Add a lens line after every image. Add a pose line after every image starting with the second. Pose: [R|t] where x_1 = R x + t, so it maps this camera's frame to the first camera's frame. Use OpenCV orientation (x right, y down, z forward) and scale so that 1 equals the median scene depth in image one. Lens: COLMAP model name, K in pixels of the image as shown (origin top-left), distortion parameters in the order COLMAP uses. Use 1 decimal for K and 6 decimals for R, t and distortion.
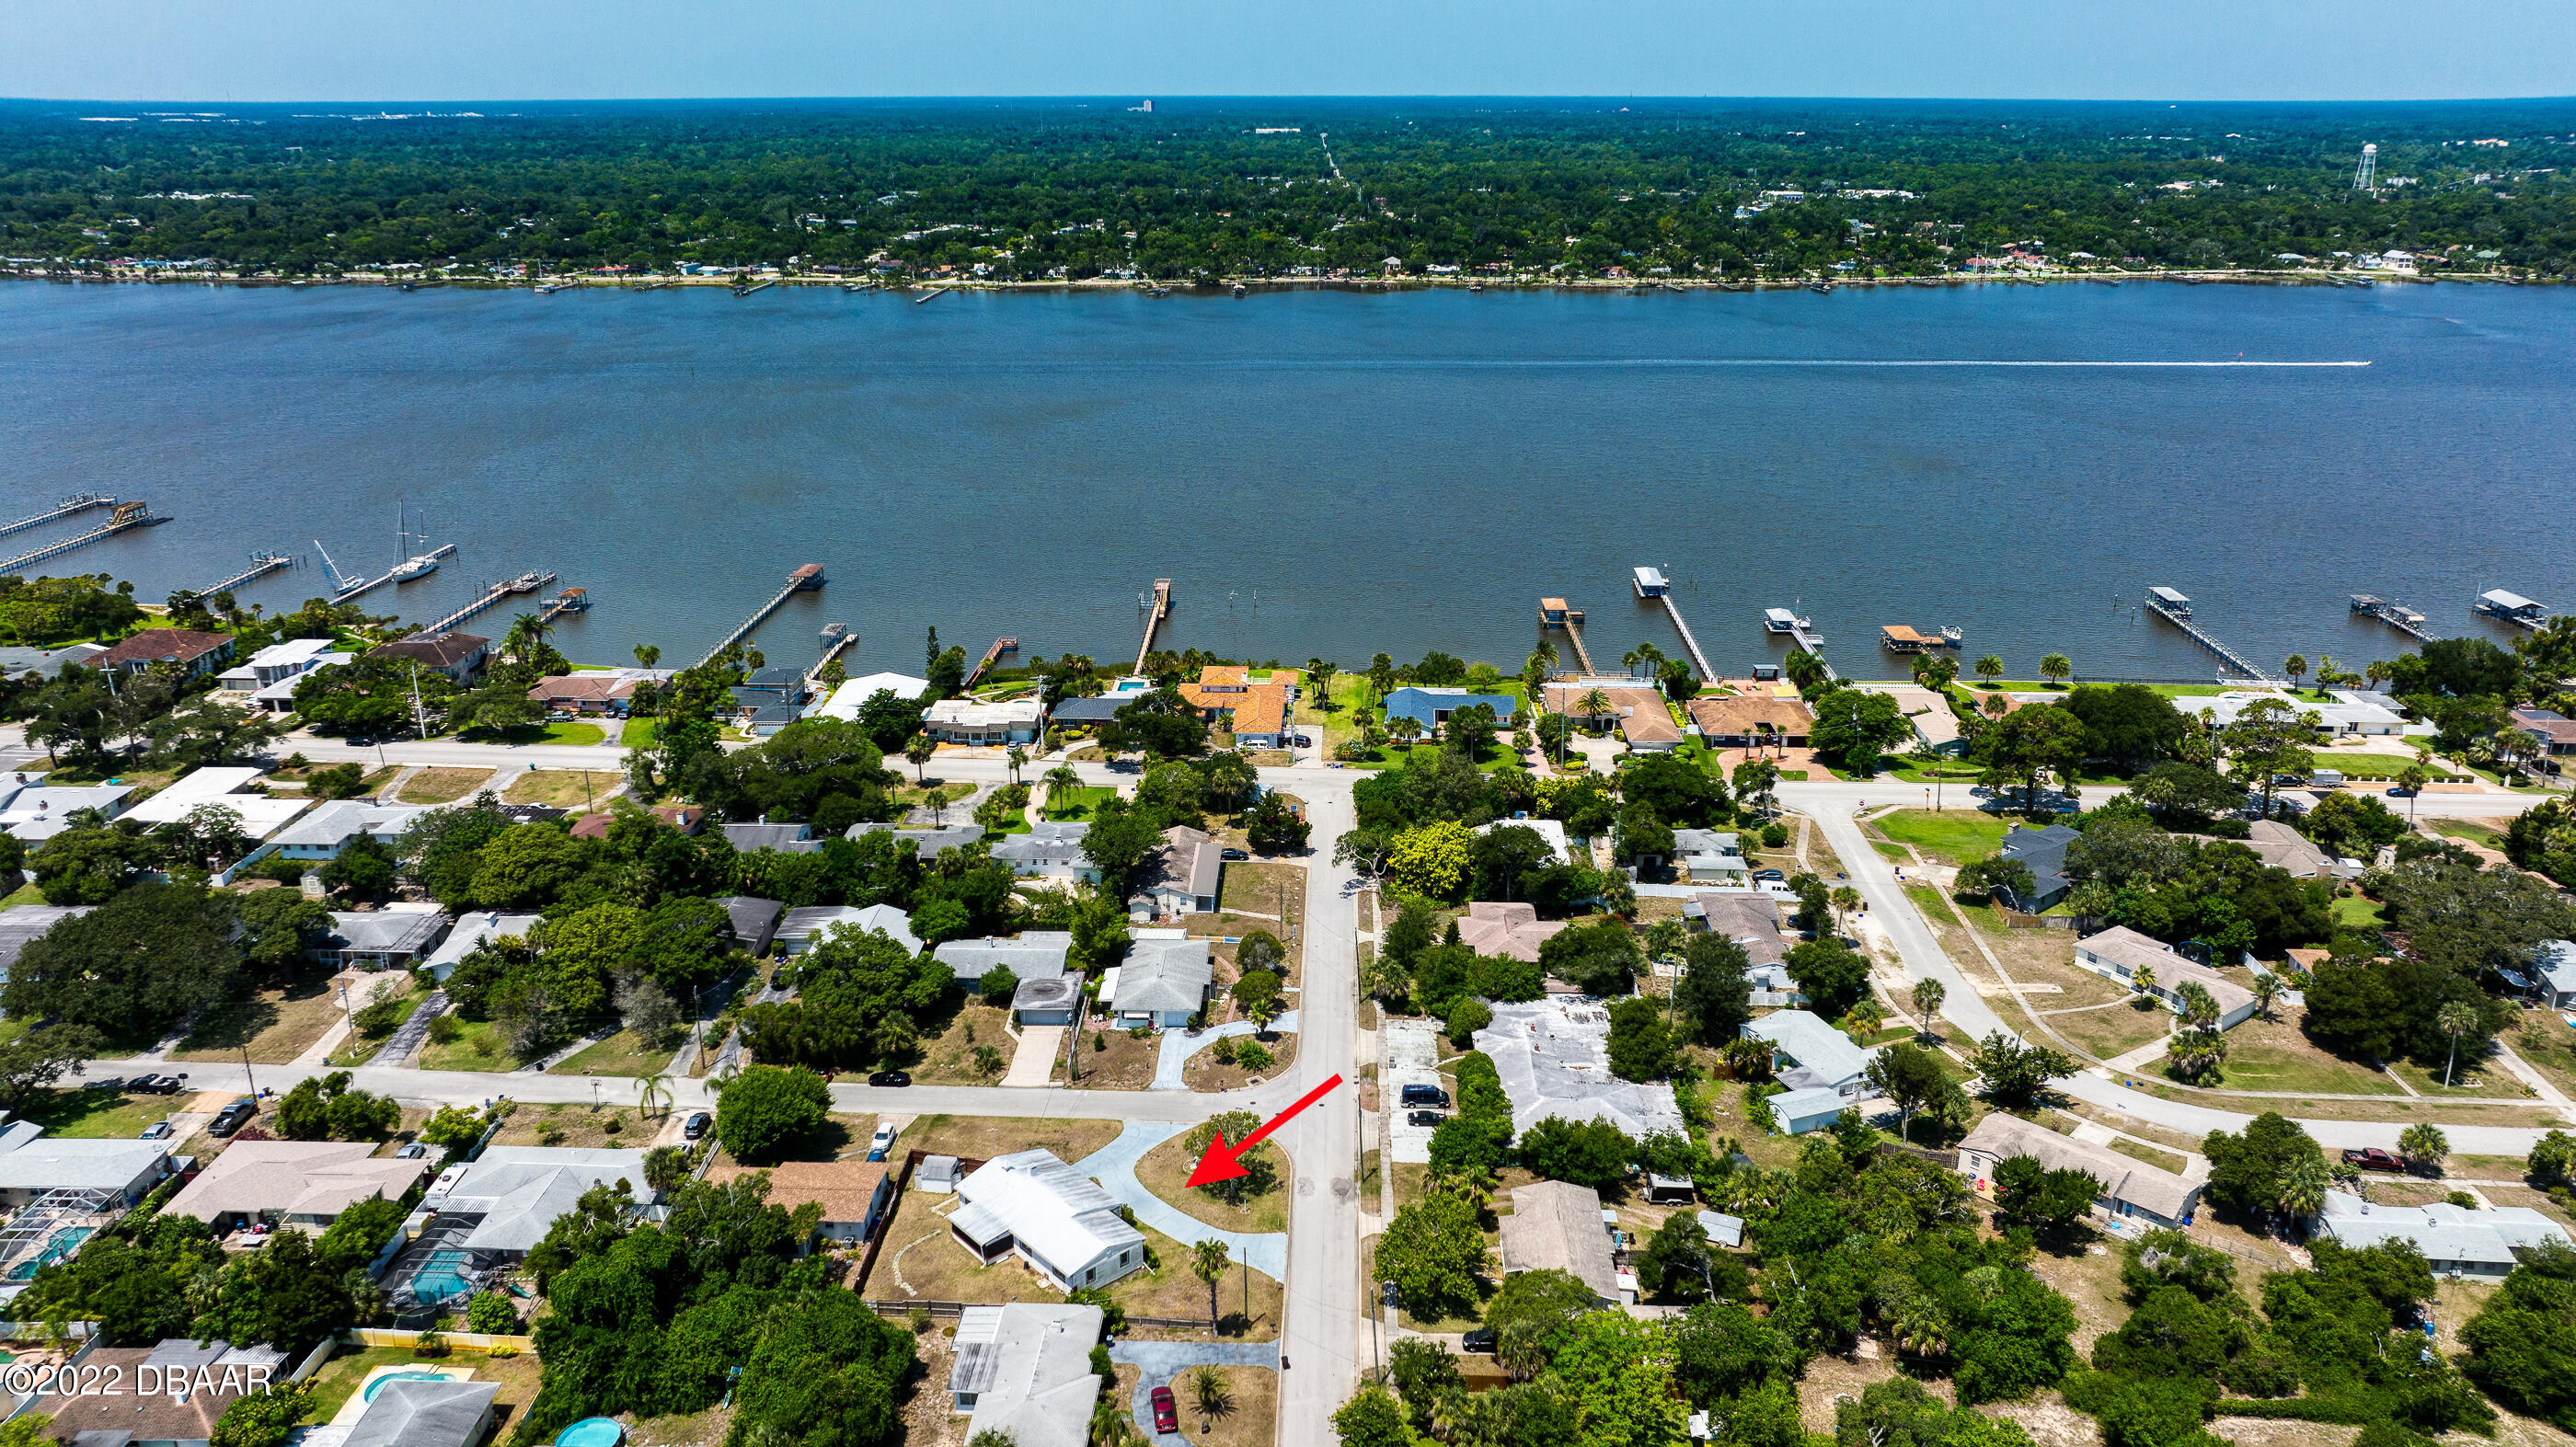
lens RADIAL K [[1817.4, 0, 1294.3], [0, 1817.4, 721.2], [0, 0, 1]] dist [-0.022236, -0.001898]
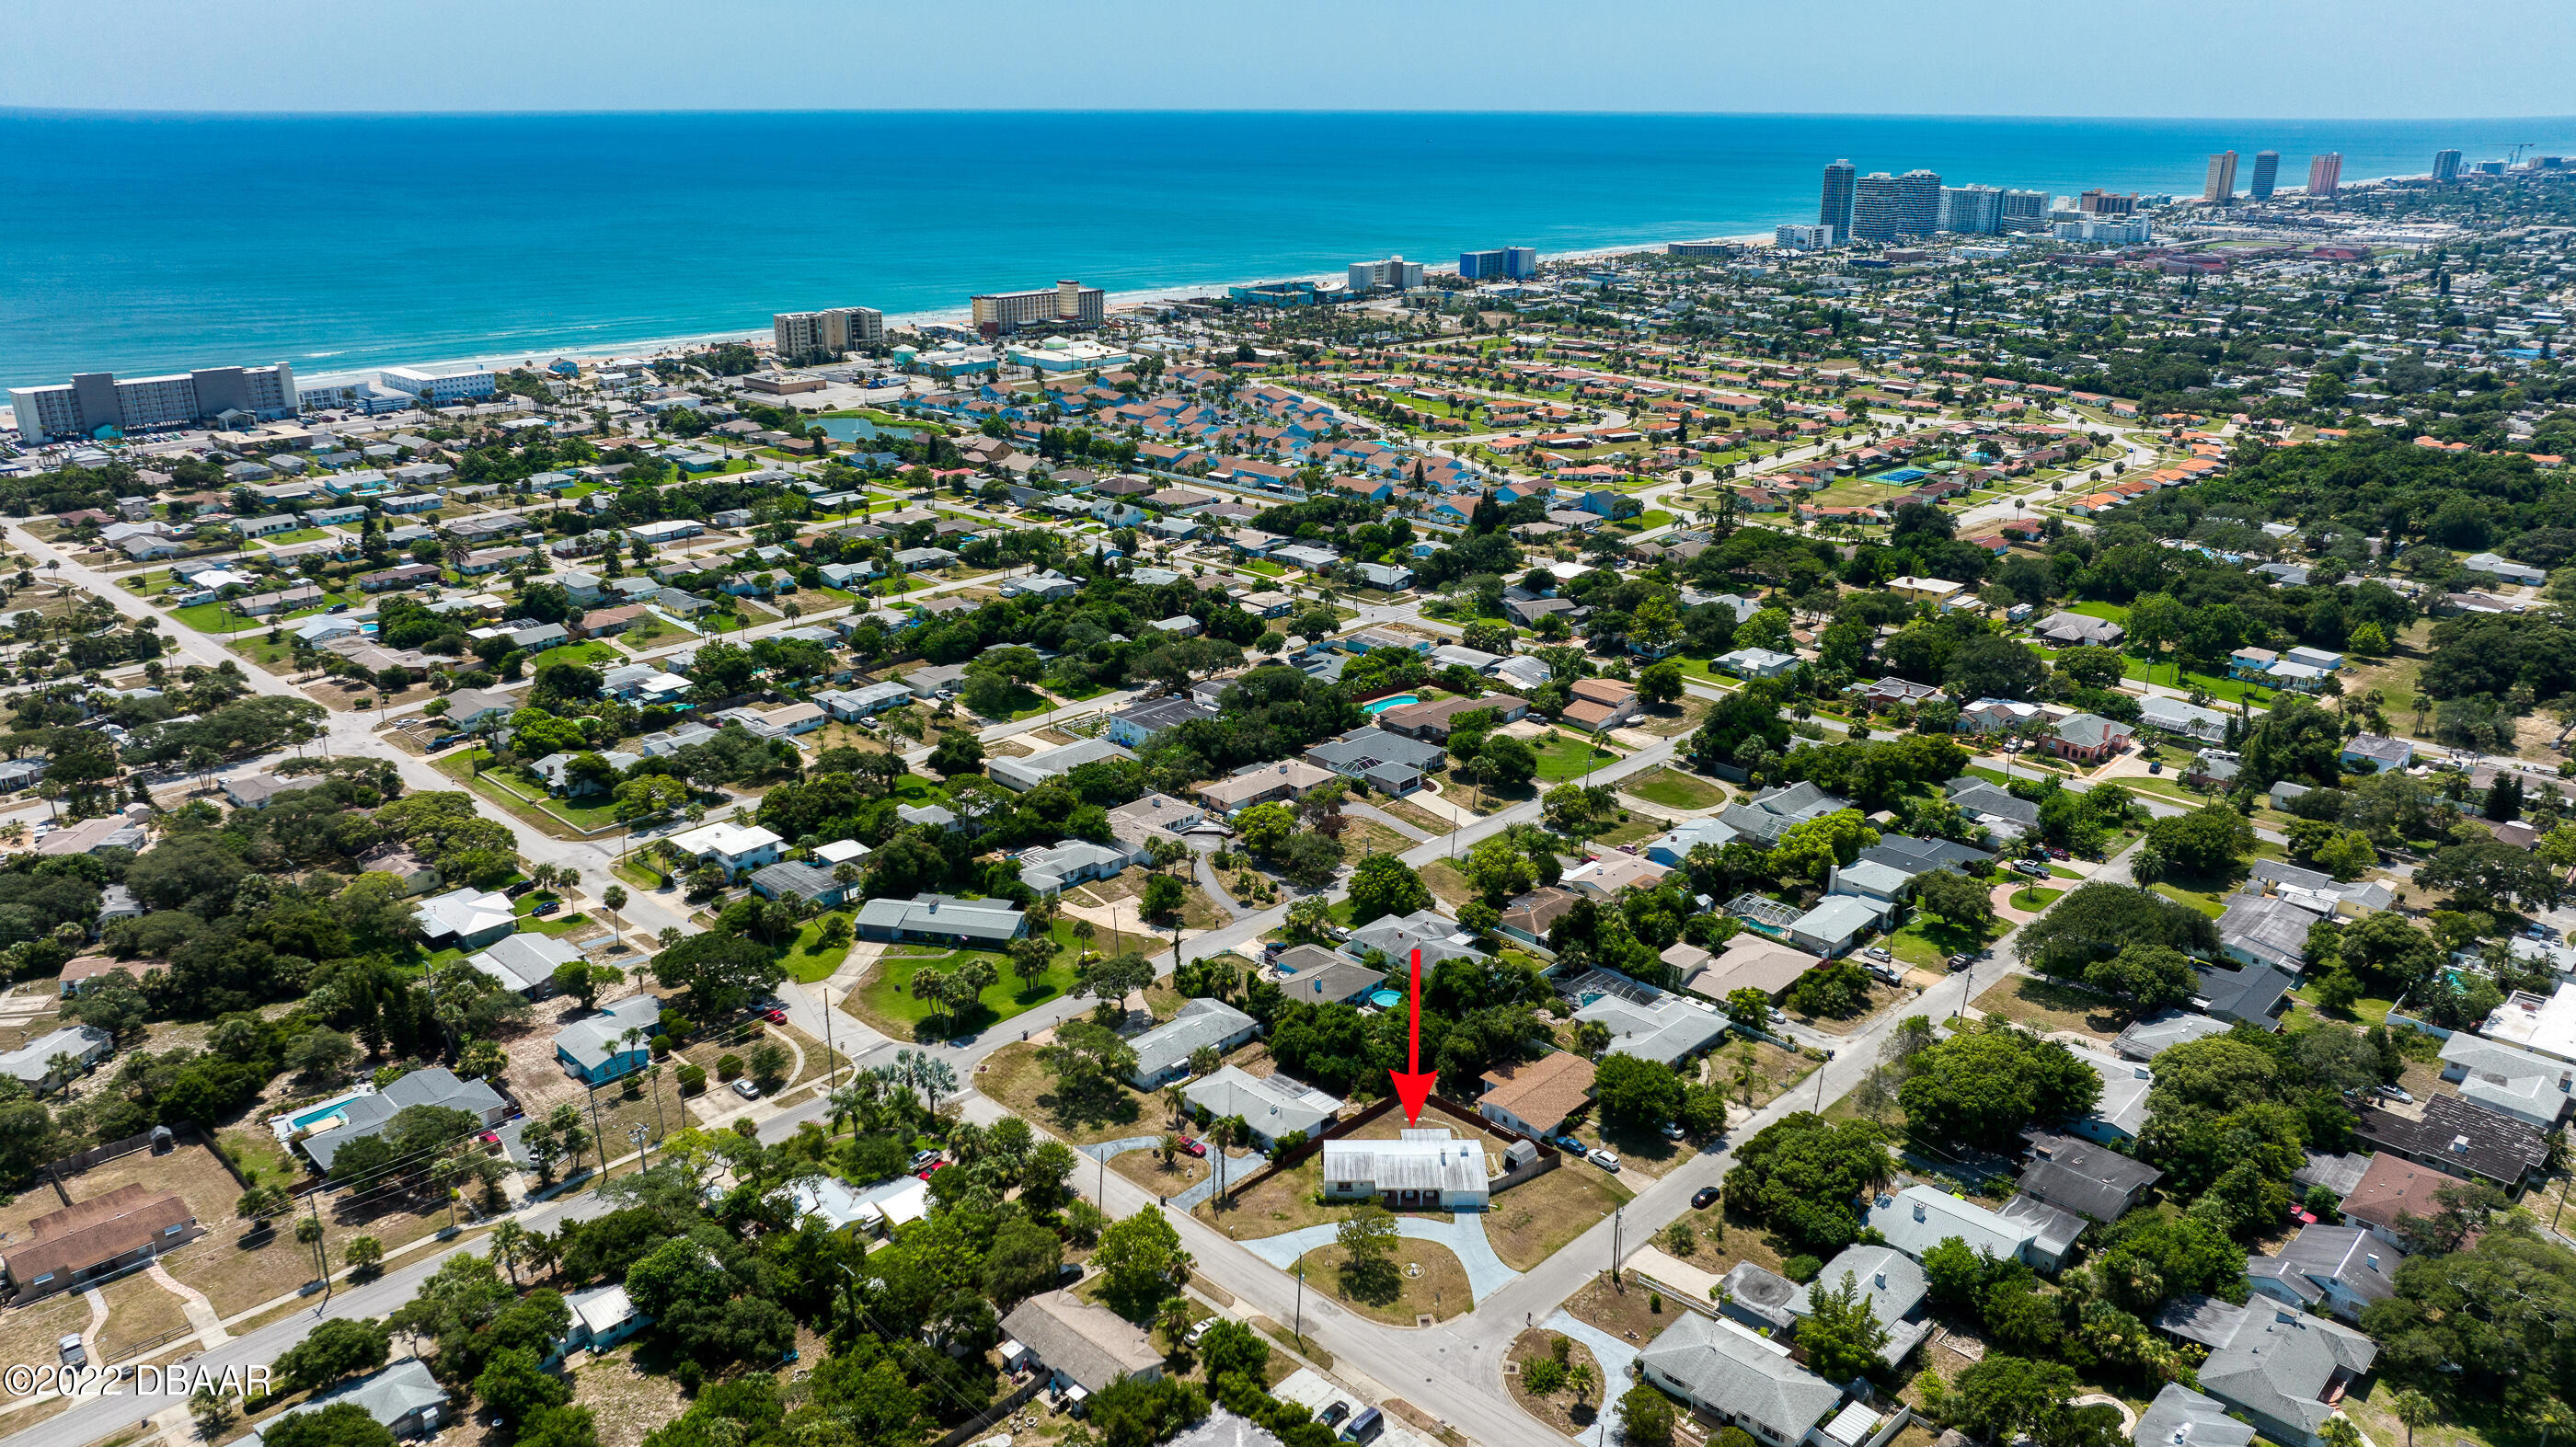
lens RADIAL K [[1817.4, 0, 1294.3], [0, 1817.4, 721.2], [0, 0, 1]] dist [-0.022236, -0.001898]
pose [[-0.648276, 0.246053, -0.720552, 0.649950], [-0.253959, 0.822280, 0.509275, -0.526474], [0.717804, 0.513142, -0.470577, 1.200467]]
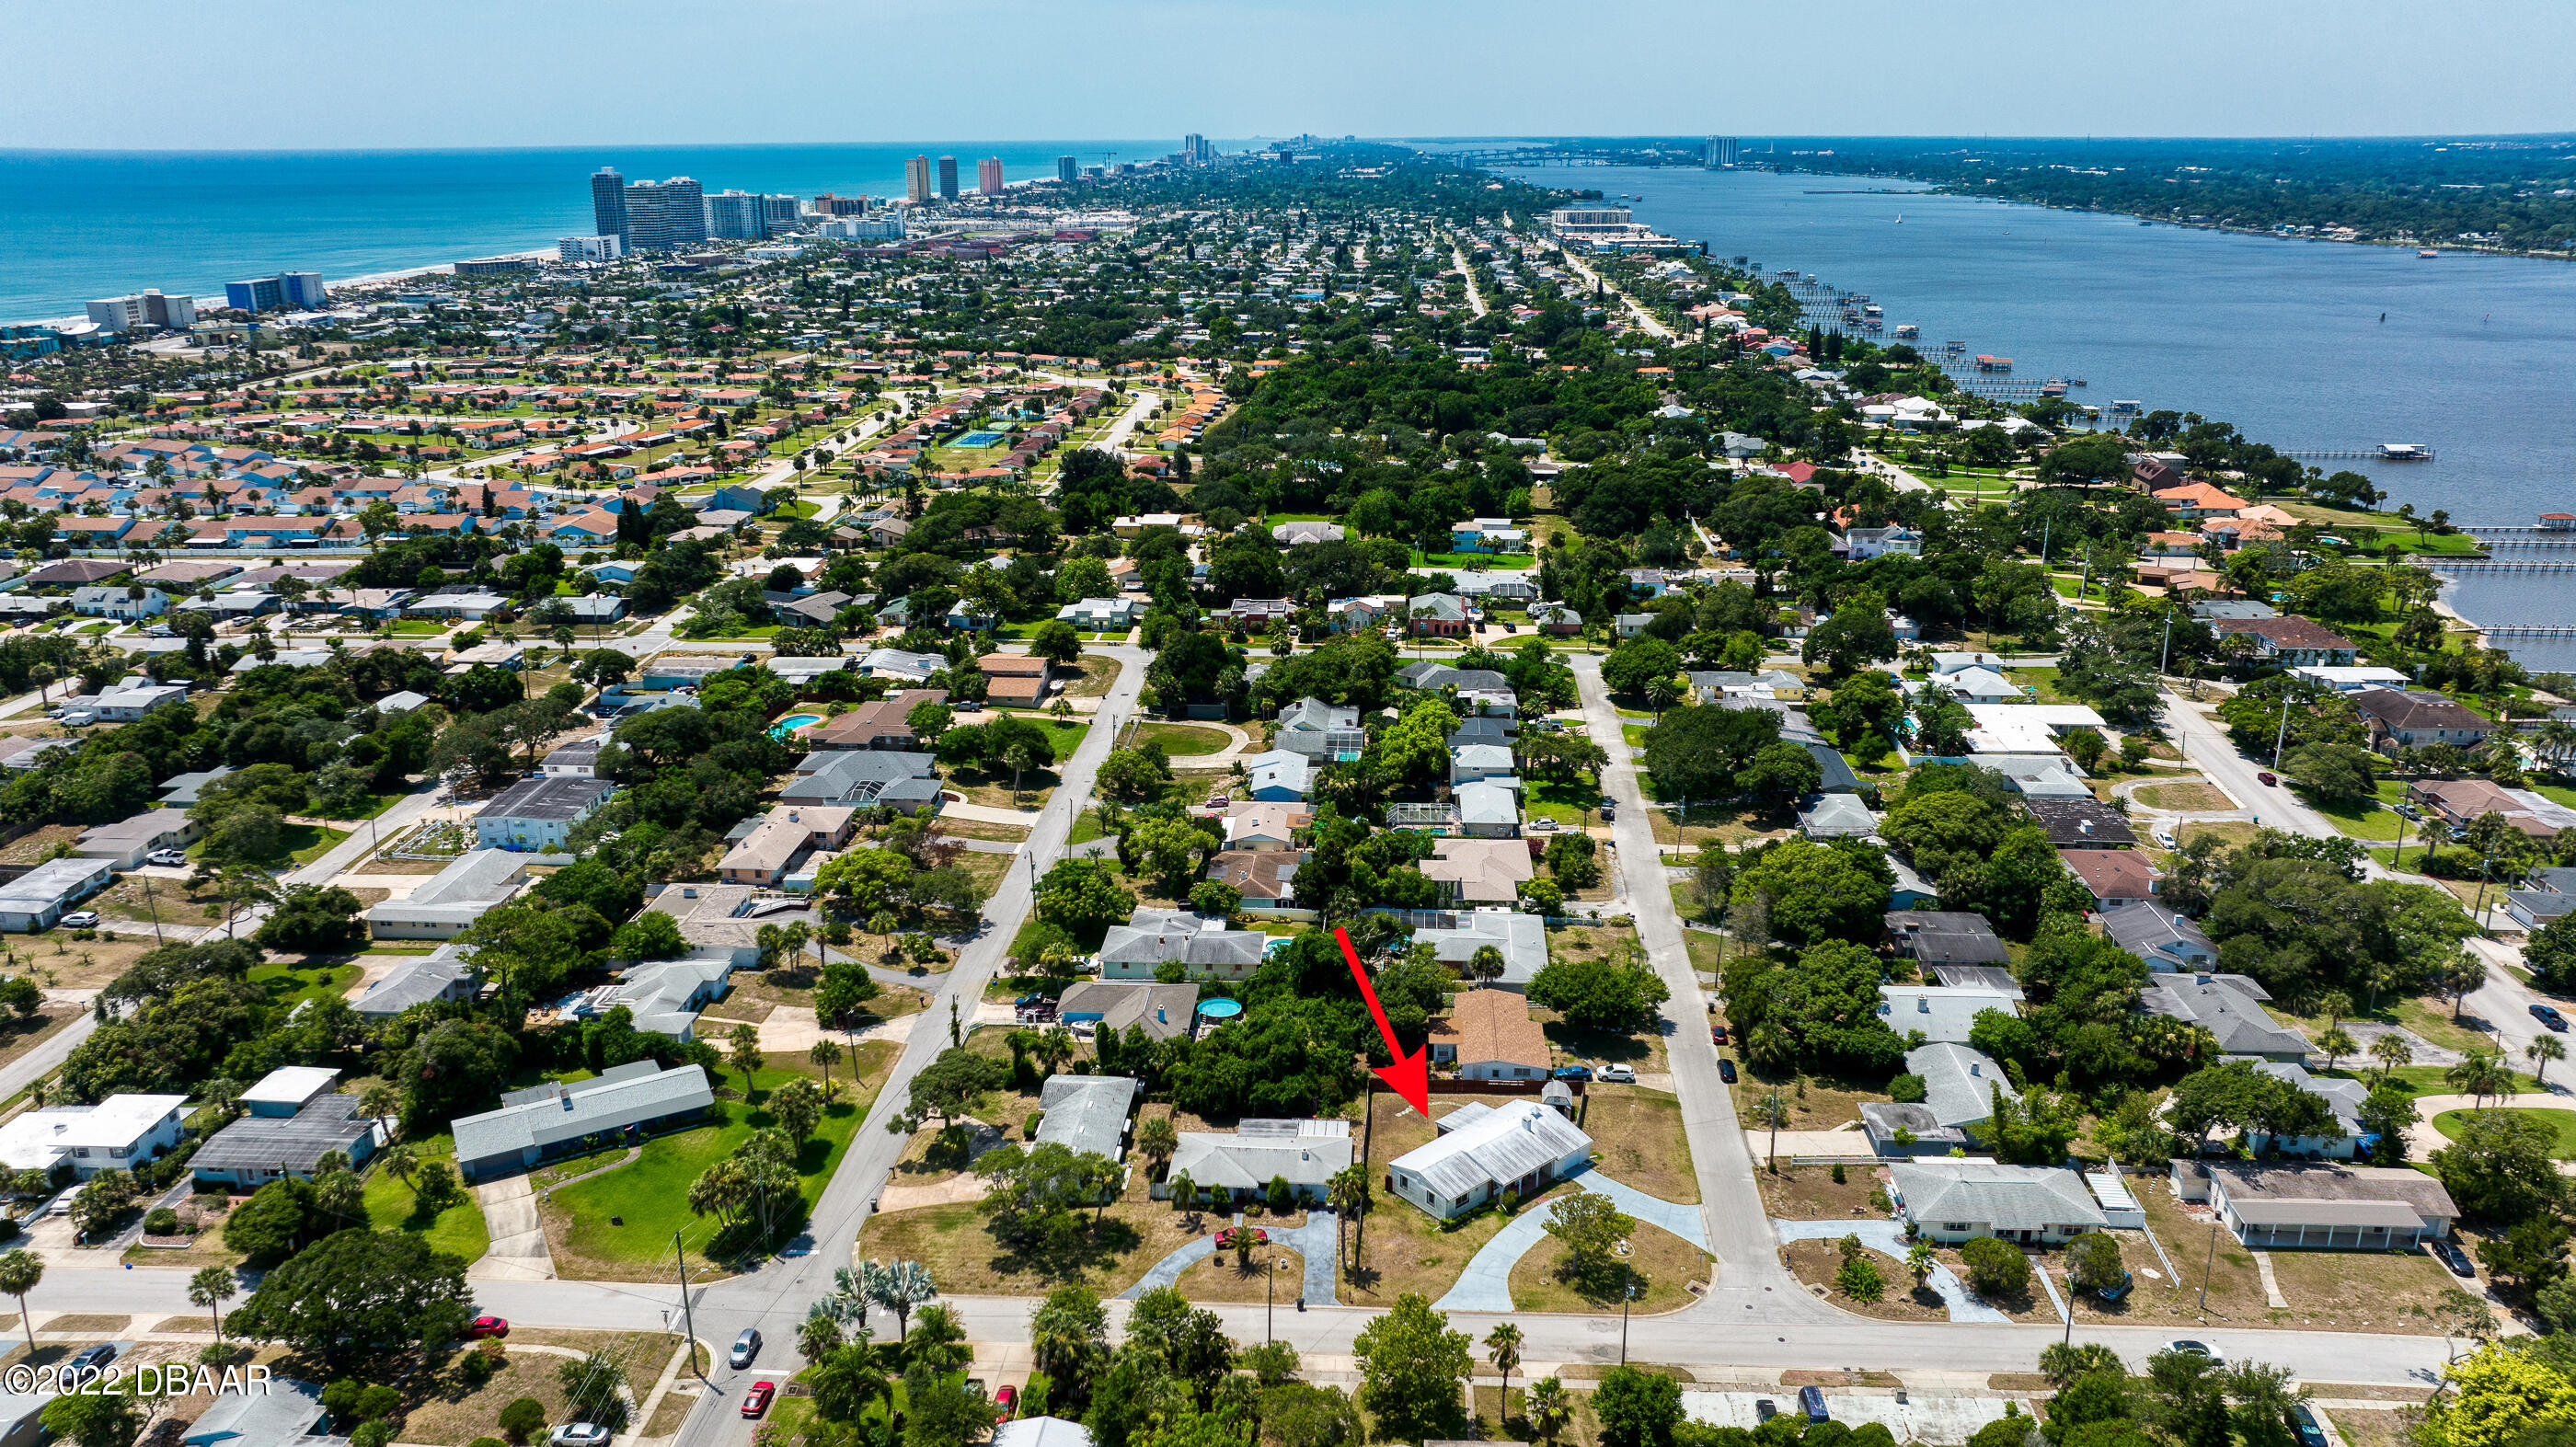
lens RADIAL K [[1817.4, 0, 1294.3], [0, 1817.4, 721.2], [0, 0, 1]] dist [-0.022236, -0.001898]
pose [[-0.003454, 0.312152, -0.950026, 0.690351], [-0.322176, 0.899028, 0.296566, -0.205753], [0.946673, 0.307100, 0.097463, 0.624035]]
